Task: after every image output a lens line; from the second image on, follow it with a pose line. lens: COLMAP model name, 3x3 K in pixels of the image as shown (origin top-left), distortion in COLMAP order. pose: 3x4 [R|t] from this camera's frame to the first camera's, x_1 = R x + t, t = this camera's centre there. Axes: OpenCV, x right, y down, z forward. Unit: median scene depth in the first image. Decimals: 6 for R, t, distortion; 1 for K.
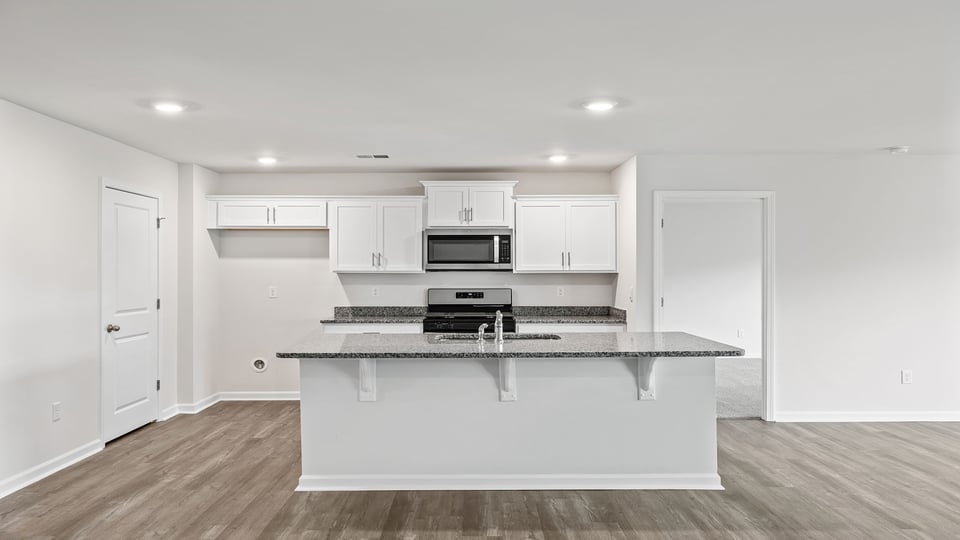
lens RADIAL K [[738.1, 0, 480.0], [0, 738.1, 270.0], [0, 0, 1]] dist [-0.005208, 0.001155]
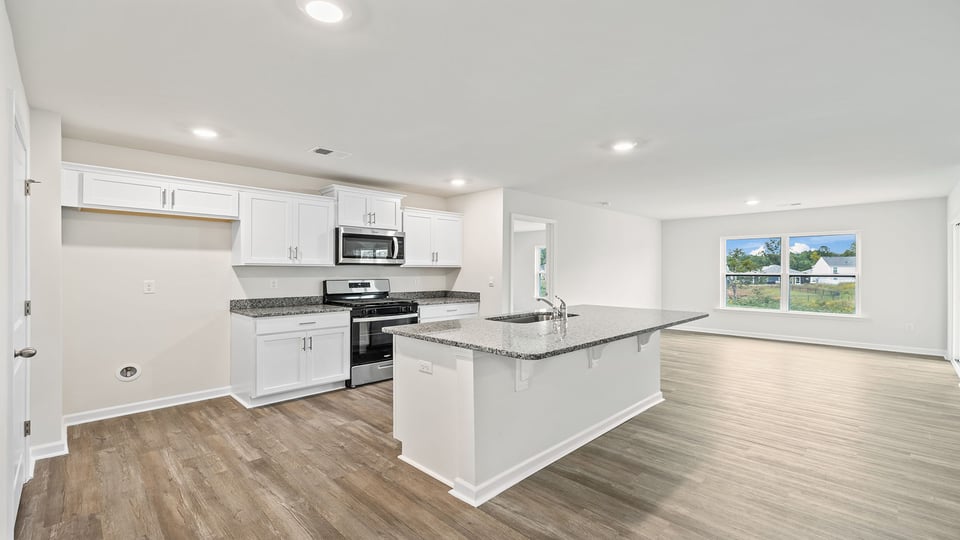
lens RADIAL K [[415.4, 0, 480.0], [0, 415.4, 270.0], [0, 0, 1]] dist [0.007018, 0.000174]
pose [[0.713540, 0.002414, 0.700610, -0.364250], [-0.004669, 0.999988, 0.001310, 0.007936], [-0.700598, -0.004206, 0.713543, 0.388852]]
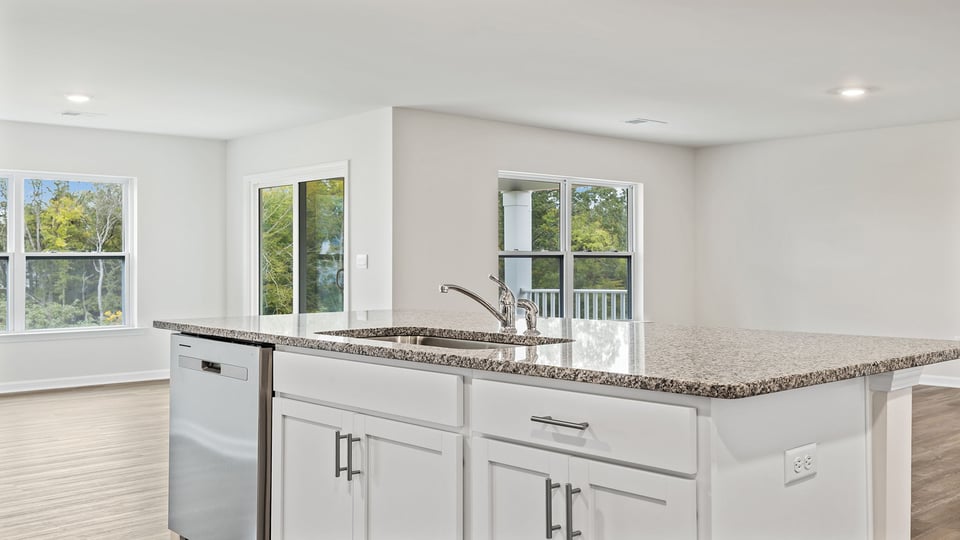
lens RADIAL K [[932.4, 0, 464.0], [0, 932.4, 254.0], [0, 0, 1]] dist [0.005274, -0.001233]
pose [[-0.662468, 0.012309, 0.748989, -0.289983], [0.002579, 0.999897, -0.014151, 0.032829], [-0.749085, -0.007443, -0.662432, 0.944294]]
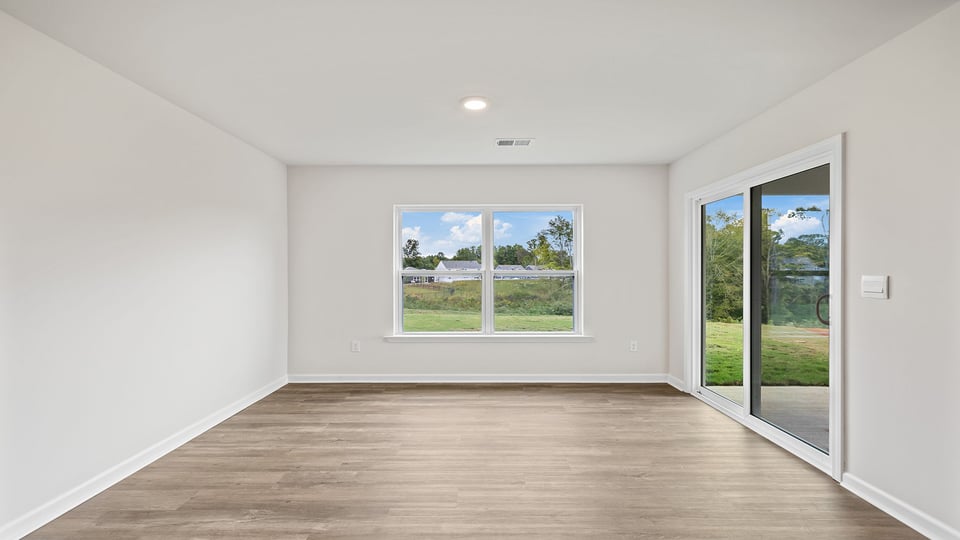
lens RADIAL K [[415.4, 0, 480.0], [0, 415.4, 270.0], [0, 0, 1]] dist [0.007018, 0.000174]
pose [[0.007307, 0.005651, 0.999957, 0.282197], [-0.002895, 0.999980, -0.005630, 0.016528], [-0.999969, -0.002853, 0.007323, 0.607665]]
